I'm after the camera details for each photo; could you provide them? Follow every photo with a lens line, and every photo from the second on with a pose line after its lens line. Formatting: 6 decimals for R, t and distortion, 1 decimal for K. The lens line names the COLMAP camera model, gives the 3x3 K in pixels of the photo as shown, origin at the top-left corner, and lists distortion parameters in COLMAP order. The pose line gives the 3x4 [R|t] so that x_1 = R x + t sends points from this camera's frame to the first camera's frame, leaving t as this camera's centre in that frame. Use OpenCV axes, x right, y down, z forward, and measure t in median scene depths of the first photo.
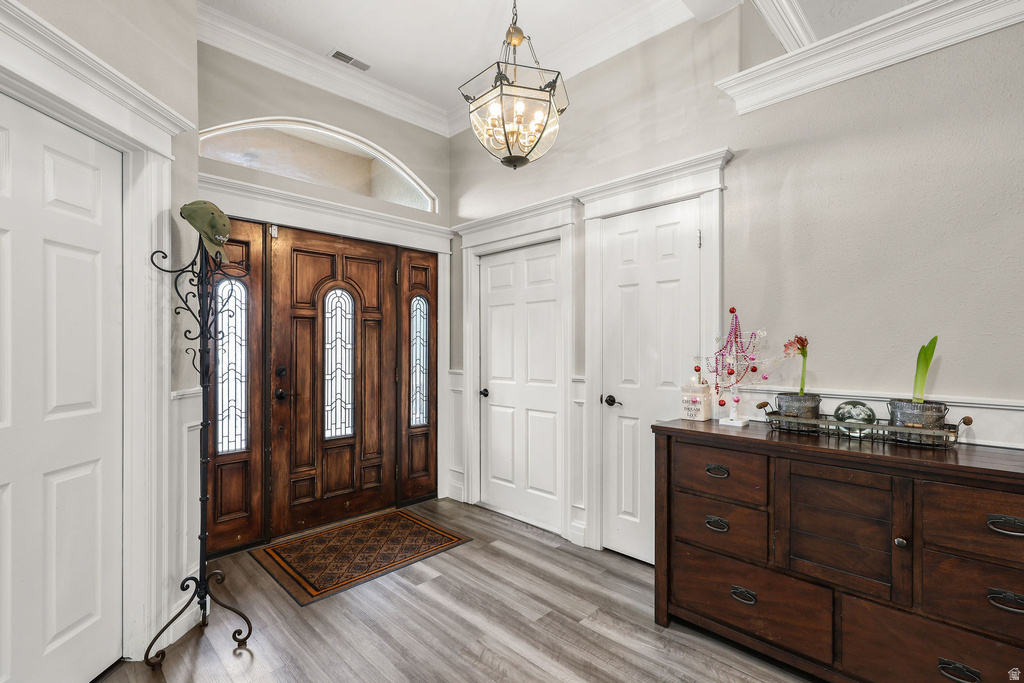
lens RADIAL K [[470.1, 0, 508.5], [0, 470.1, 344.3], [0, 0, 1]] dist [0.004432, -0.001167]
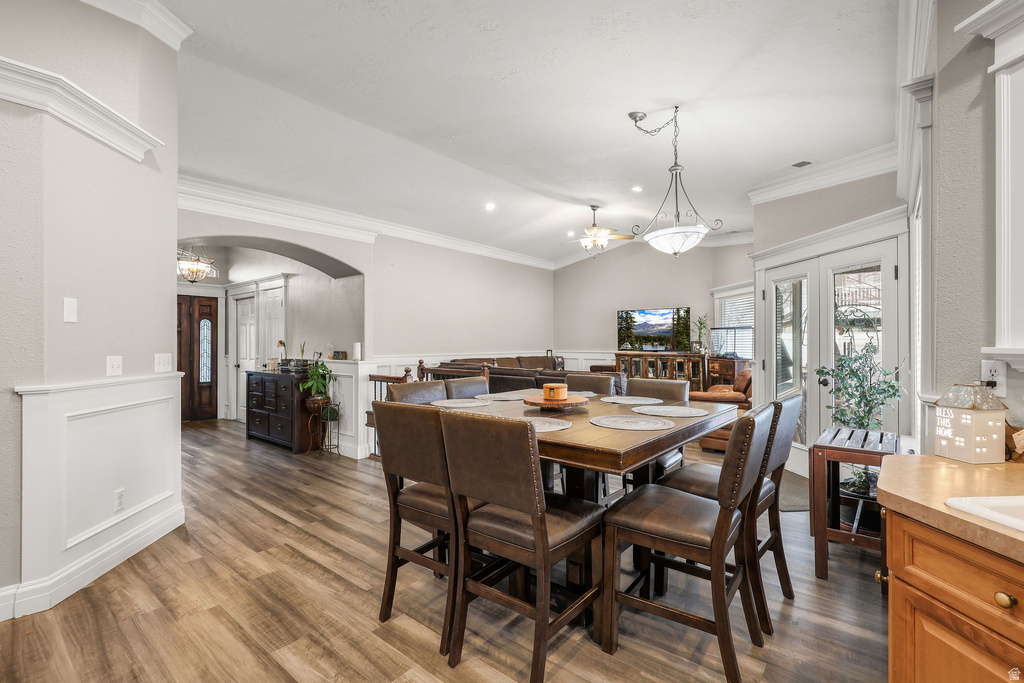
lens RADIAL K [[470.1, 0, 510.7], [0, 470.1, 340.1], [0, 0, 1]] dist [0.004432, -0.001167]
pose [[0.996588, 0.002422, 0.082506, 0.974349], [-0.002006, 0.999985, -0.005129, -0.002689], [-0.082517, 0.004946, 0.996577, -1.165088]]
